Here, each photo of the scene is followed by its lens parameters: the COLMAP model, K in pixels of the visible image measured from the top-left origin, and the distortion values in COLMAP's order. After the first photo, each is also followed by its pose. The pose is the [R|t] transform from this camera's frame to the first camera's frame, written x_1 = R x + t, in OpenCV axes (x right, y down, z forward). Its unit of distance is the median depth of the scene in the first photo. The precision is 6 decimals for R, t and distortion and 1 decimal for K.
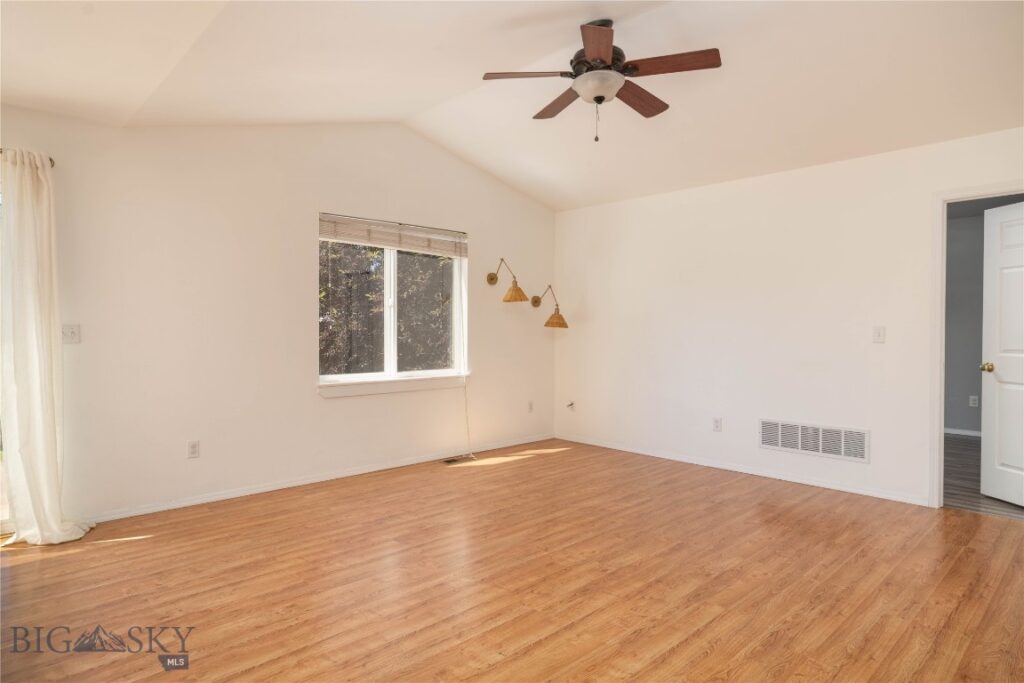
lens RADIAL K [[596.1, 0, 503.3], [0, 596.1, 338.2], [0, 0, 1]] dist [-0.020242, 0.011526]
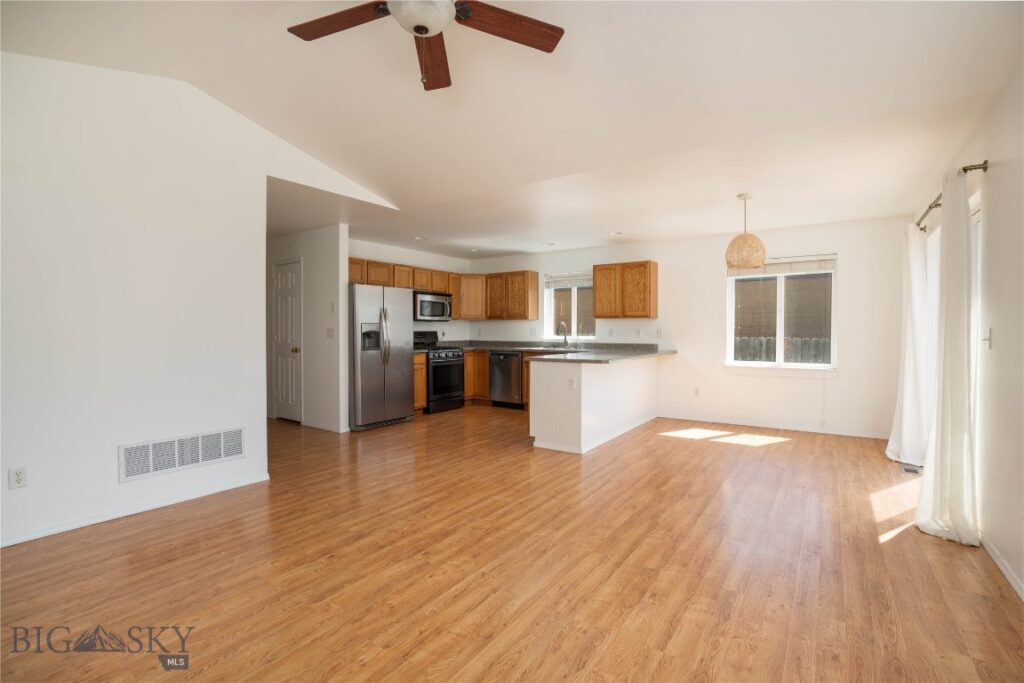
lens RADIAL K [[470.6, 0, 499.2], [0, 470.6, 339.0], [0, 0, 1]] dist [-0.039331, 0.011377]
pose [[-0.981387, -0.000593, -0.192041, 0.169601], [-0.007348, 0.999379, 0.034460, -0.025890], [0.191902, 0.035229, -0.980782, 1.545312]]
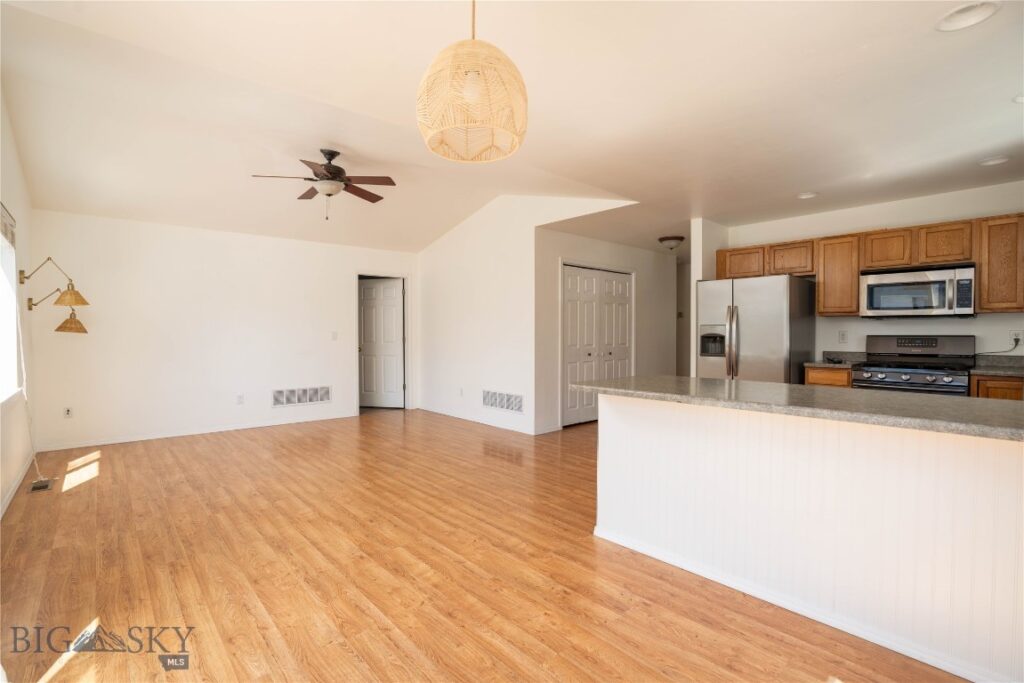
lens RADIAL K [[470.6, 0, 511.1], [0, 470.6, 338.8], [0, 0, 1]] dist [-0.039331, 0.011377]
pose [[0.025219, -0.015067, 0.999568, -1.094087], [0.016792, 0.999752, 0.014646, -0.011393], [-0.999541, 0.016416, 0.025465, 0.443269]]
